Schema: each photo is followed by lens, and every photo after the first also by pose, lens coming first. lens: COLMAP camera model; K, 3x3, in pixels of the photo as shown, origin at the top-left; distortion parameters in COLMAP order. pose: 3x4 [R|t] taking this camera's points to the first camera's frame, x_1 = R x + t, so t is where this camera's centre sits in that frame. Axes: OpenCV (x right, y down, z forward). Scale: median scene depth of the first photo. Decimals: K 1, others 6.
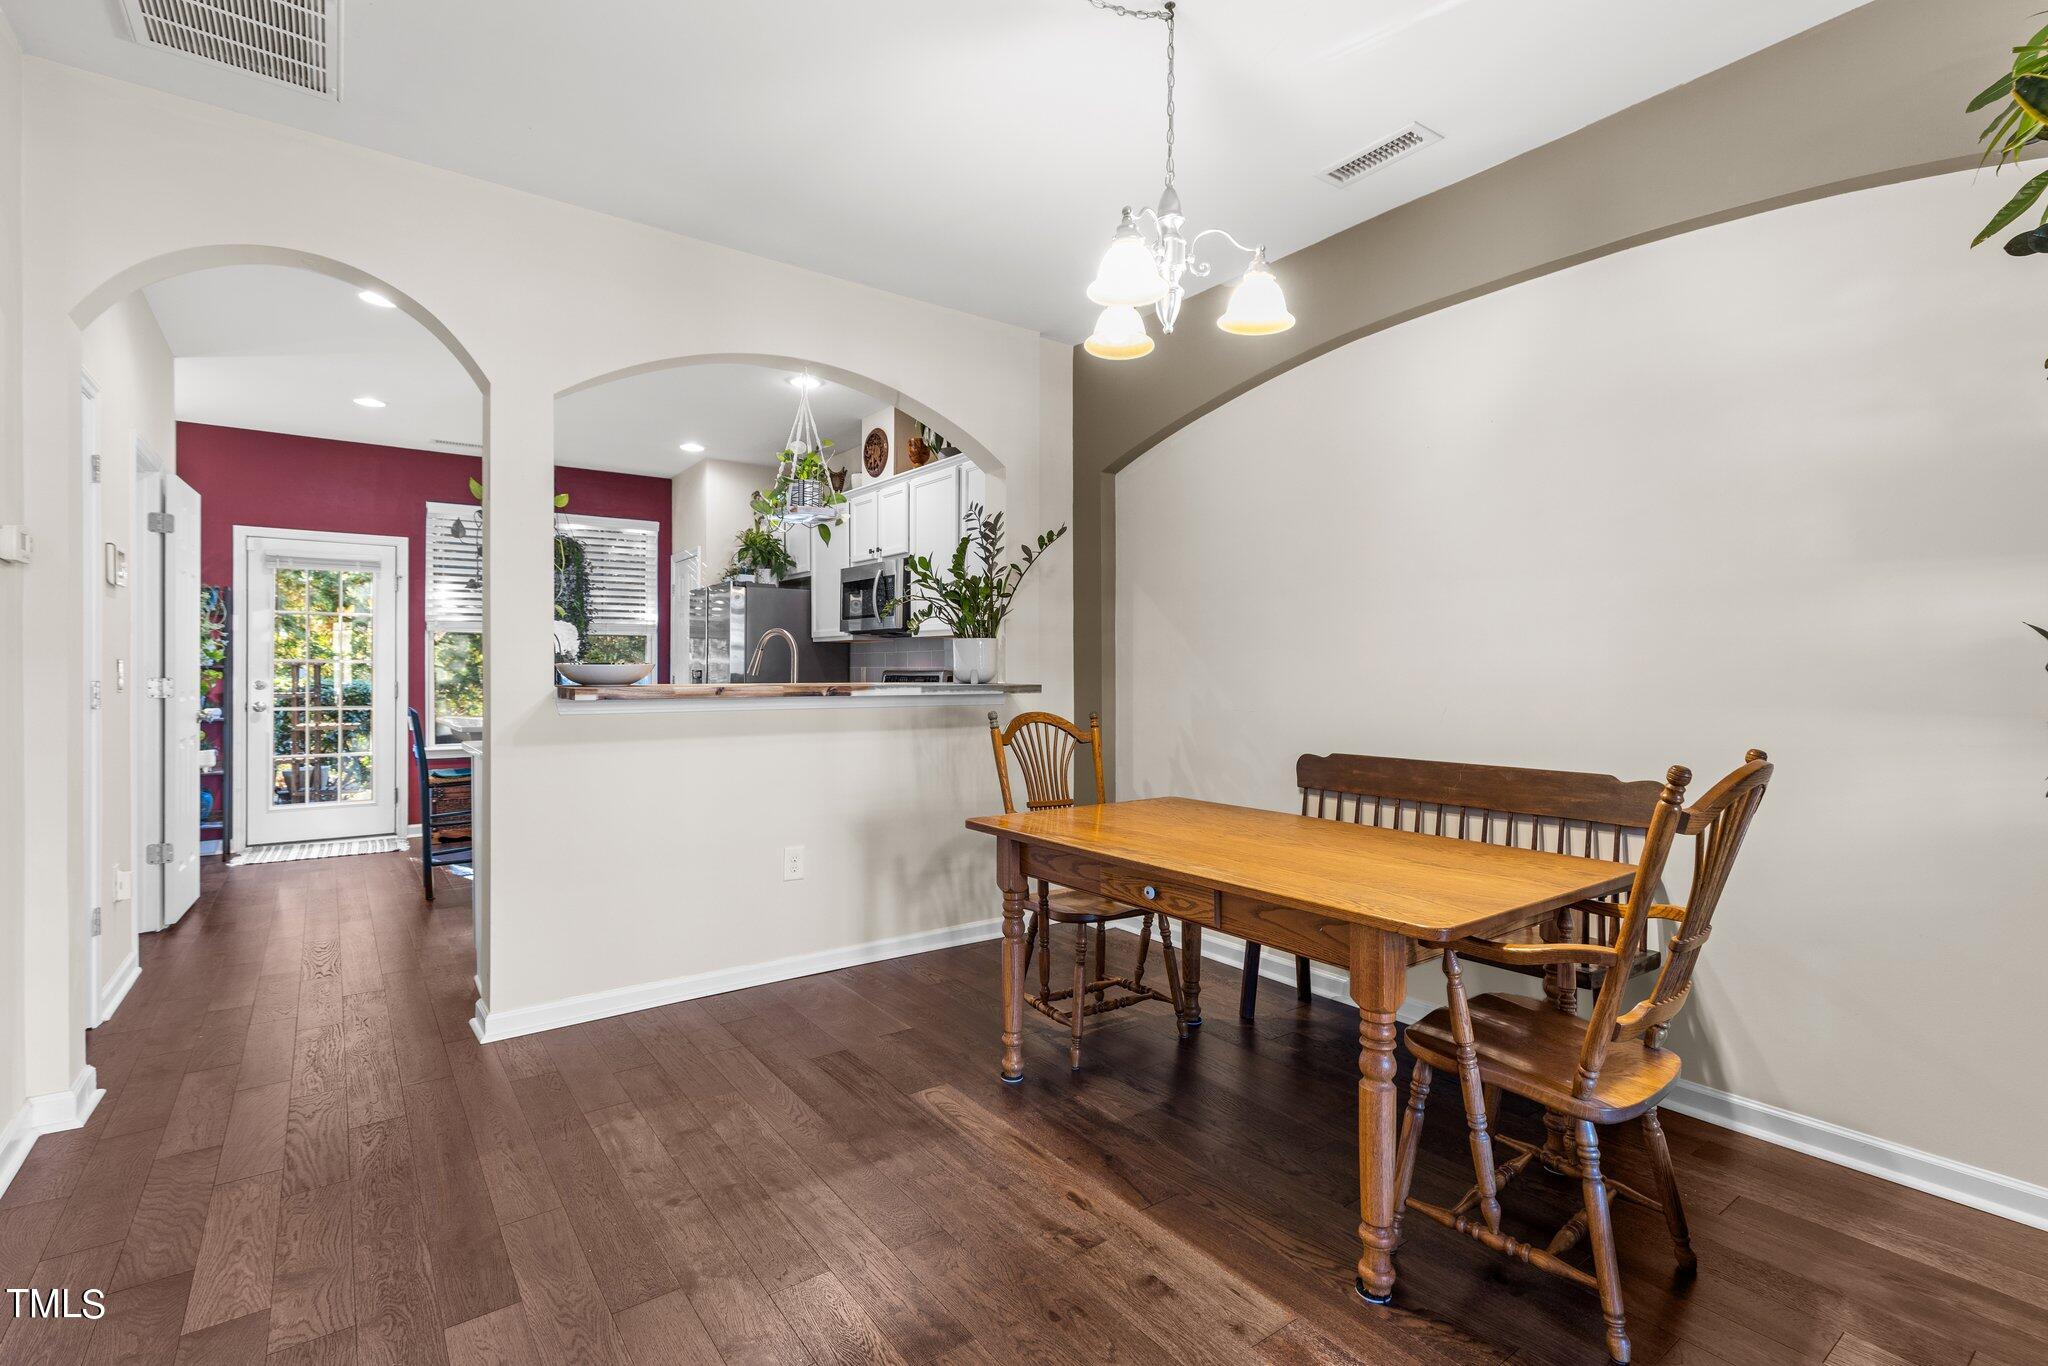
lens RADIAL K [[934.2, 0, 1014.4], [0, 934.2, 670.4], [0, 0, 1]] dist [0.008835, -0.001905]
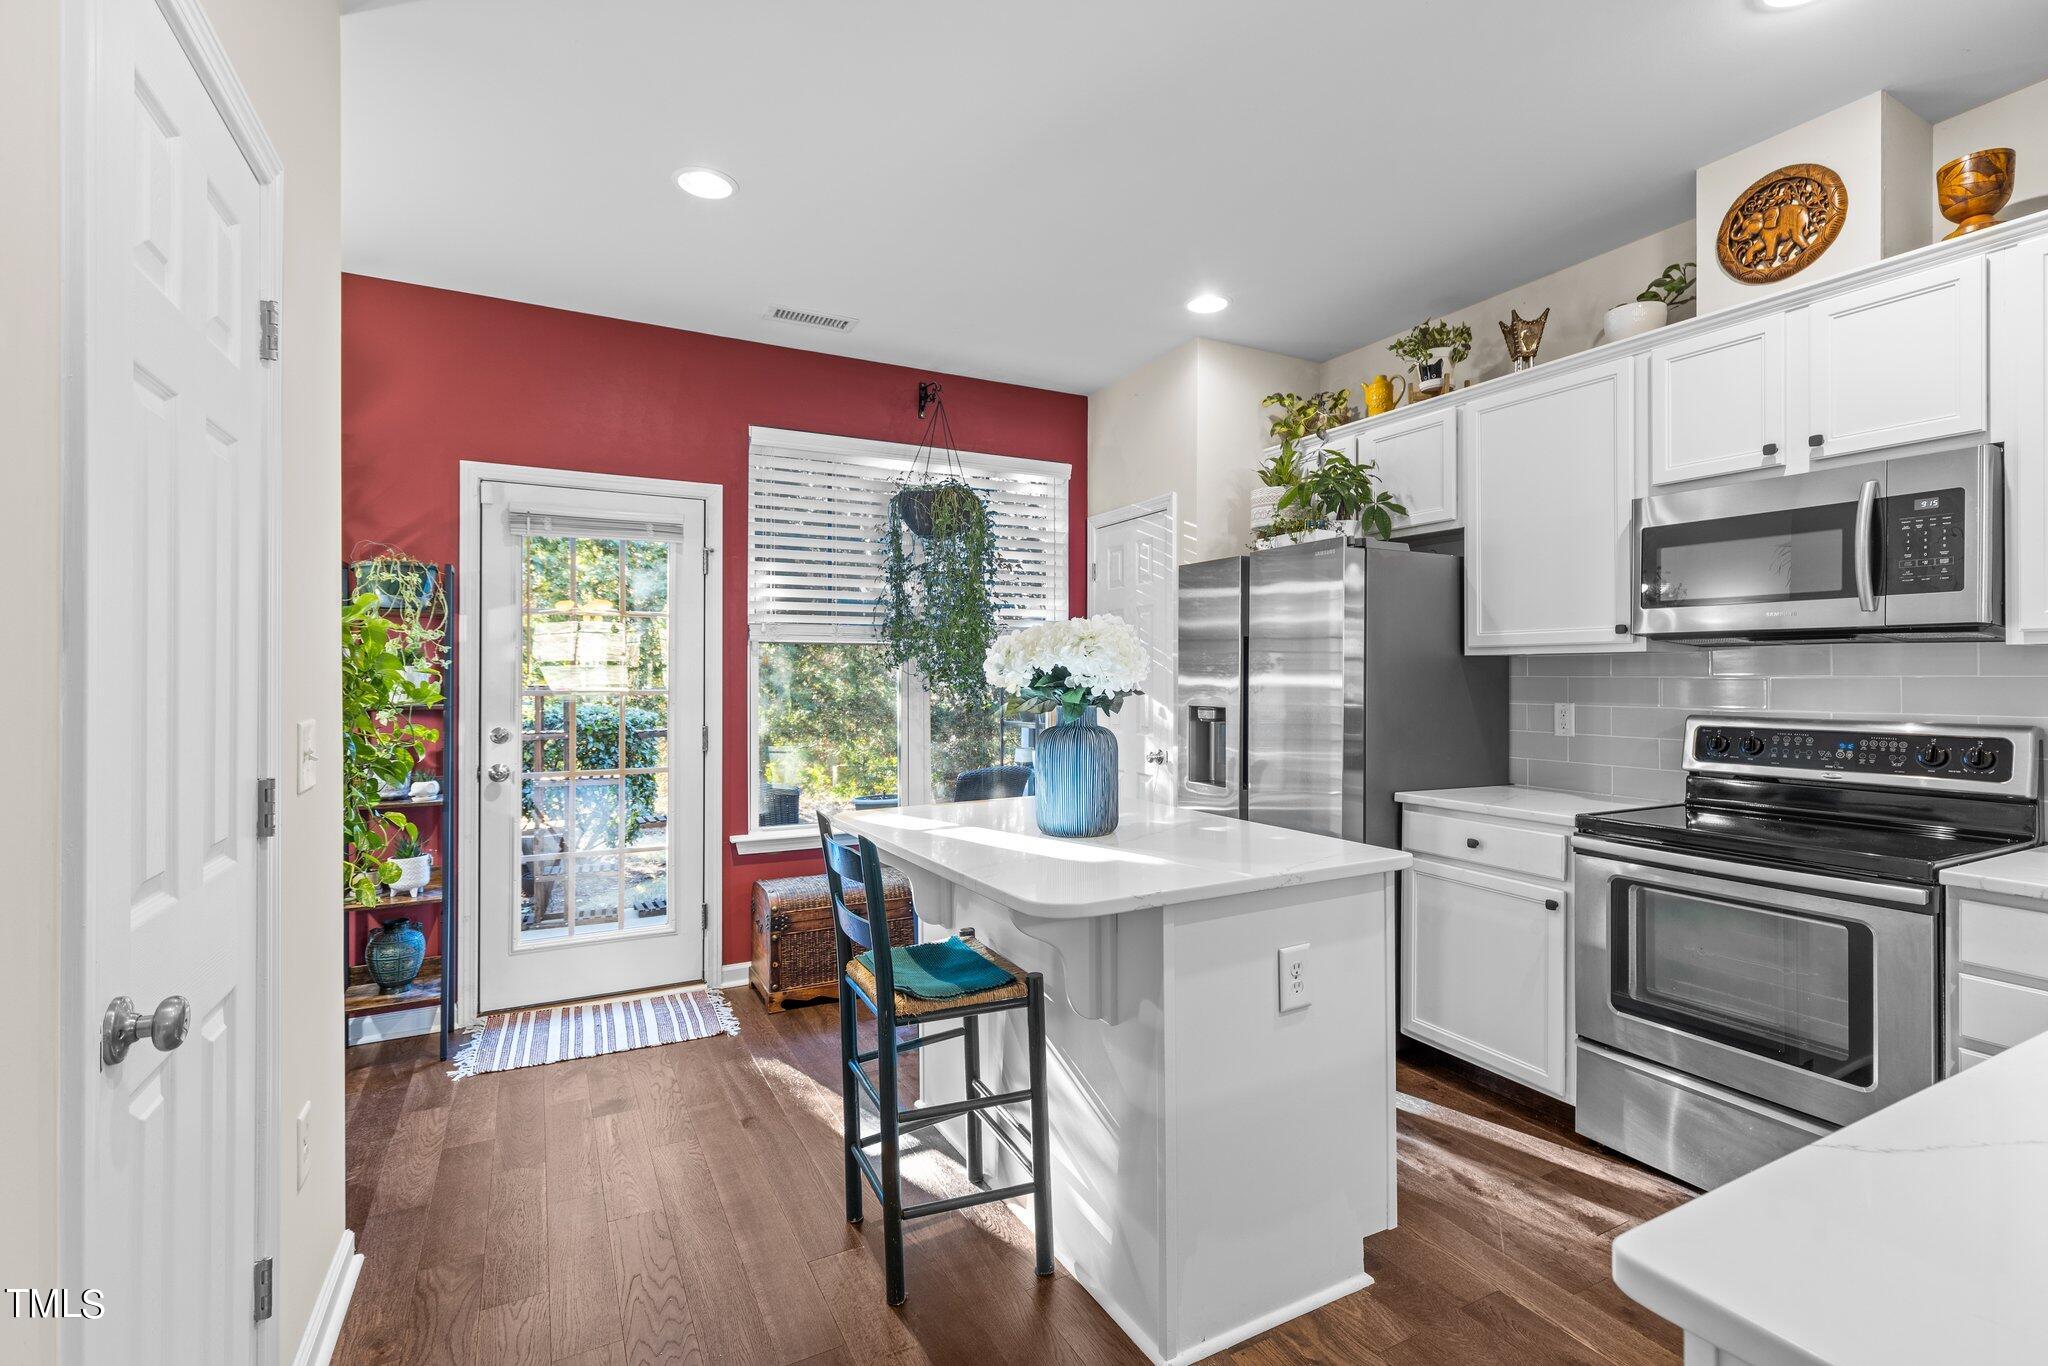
lens RADIAL K [[934.2, 0, 1042.0], [0, 934.2, 673.0], [0, 0, 1]] dist [0.008835, -0.001905]
pose [[0.990862, -0.002984, -0.134845, -0.576342], [0.002374, 0.999986, -0.004684, -0.028595], [0.134858, 0.004321, 0.990856, 0.689688]]
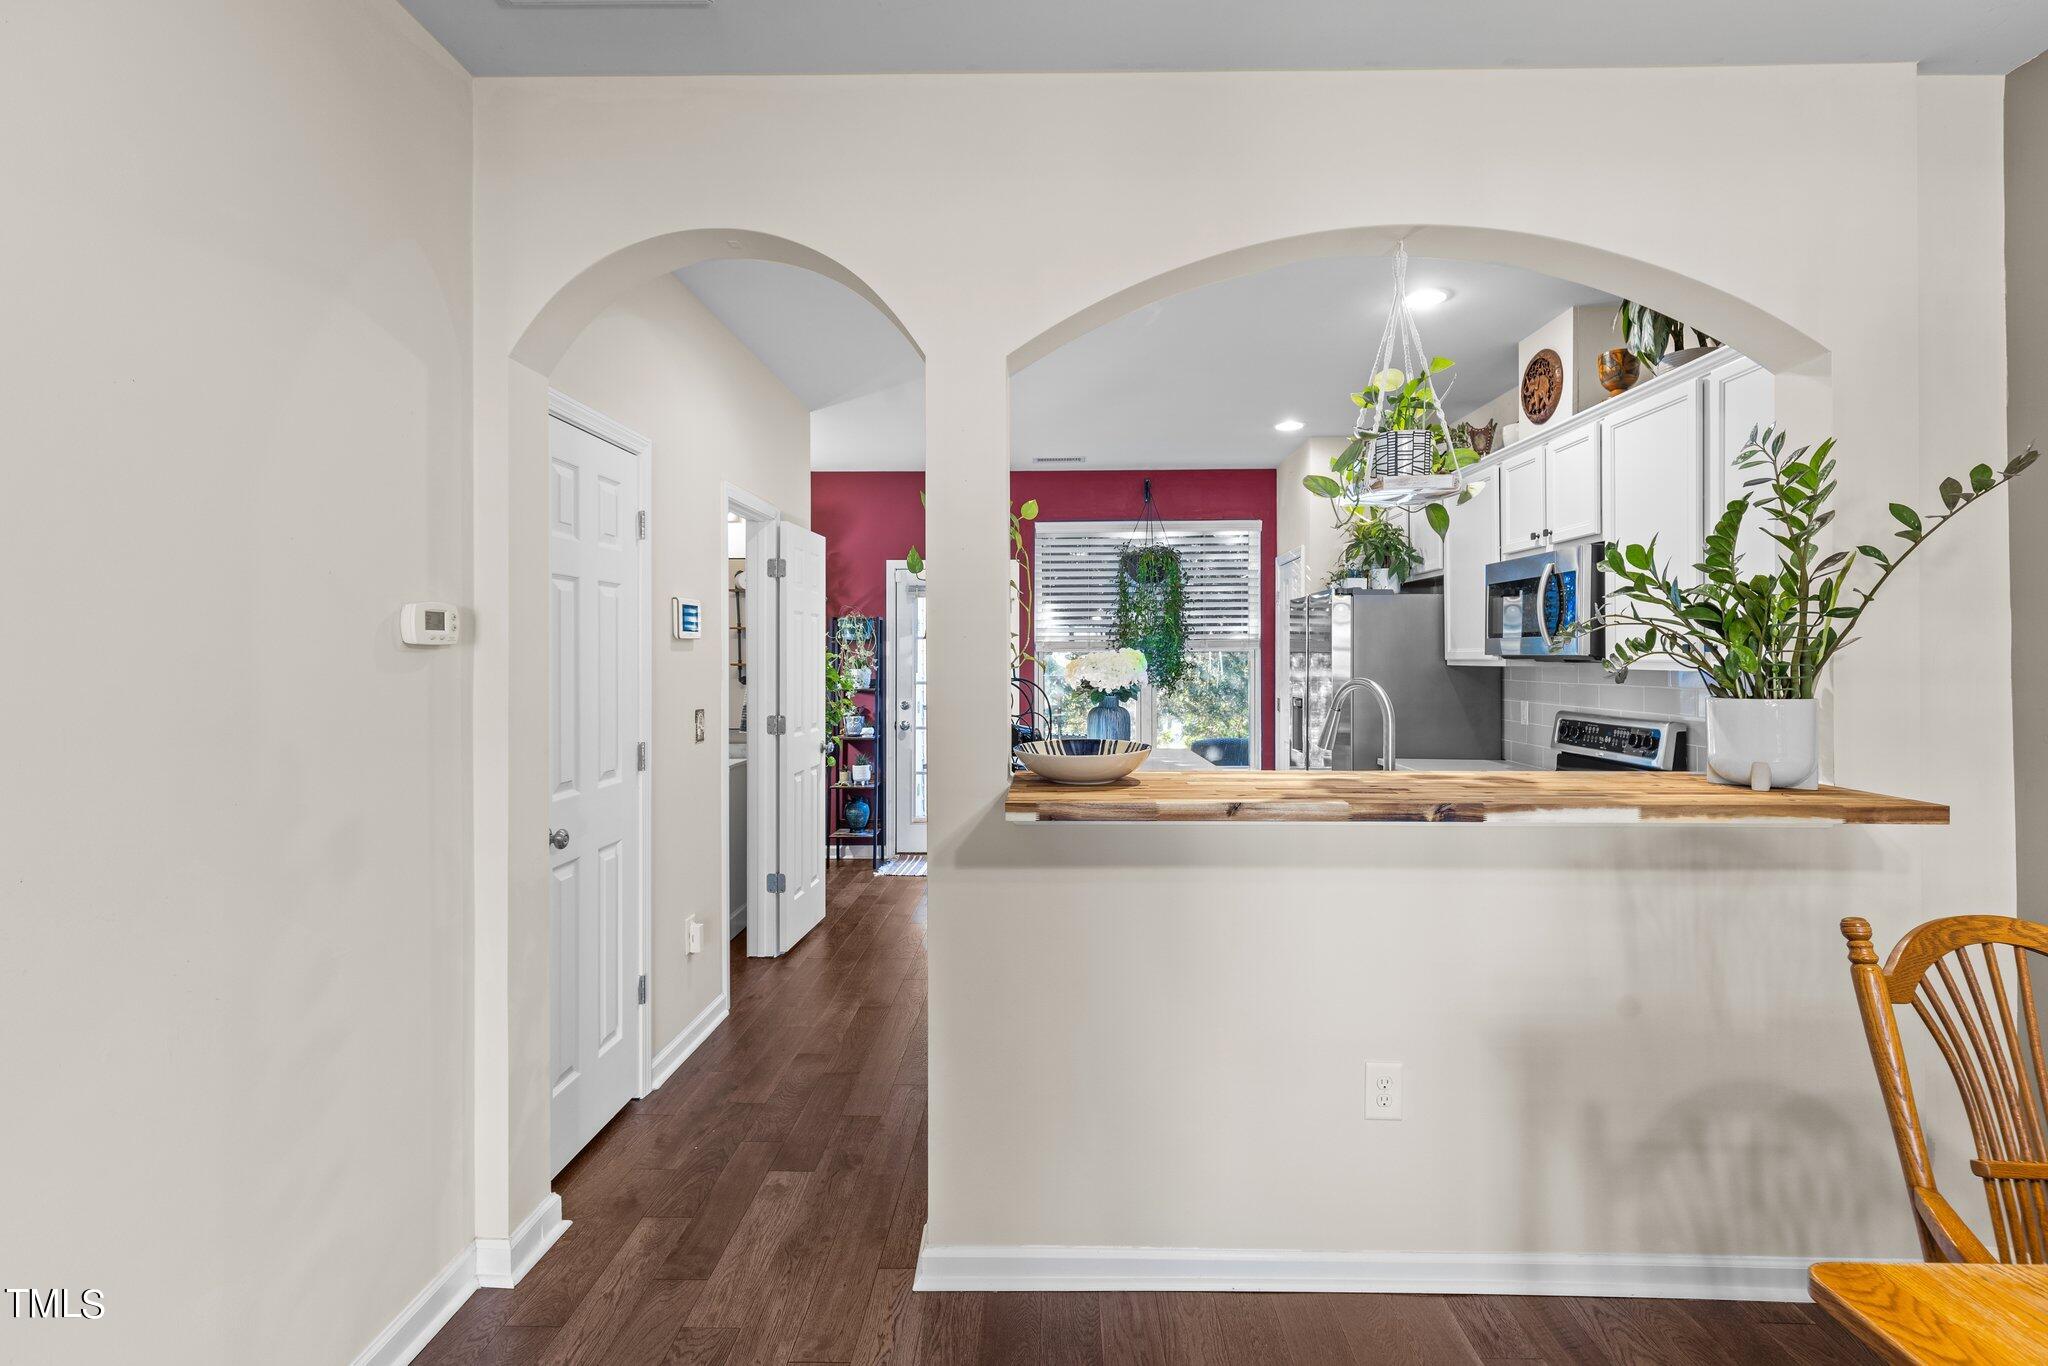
lens RADIAL K [[934.2, 0, 1038.6], [0, 934.2, 649.7], [0, 0, 1]] dist [0.008835, -0.001905]
pose [[0.797578, -0.008349, -0.603158, -0.044415], [0.001283, 0.999925, -0.012146, -0.051876], [0.603215, 0.008914, 0.797529, 0.340420]]
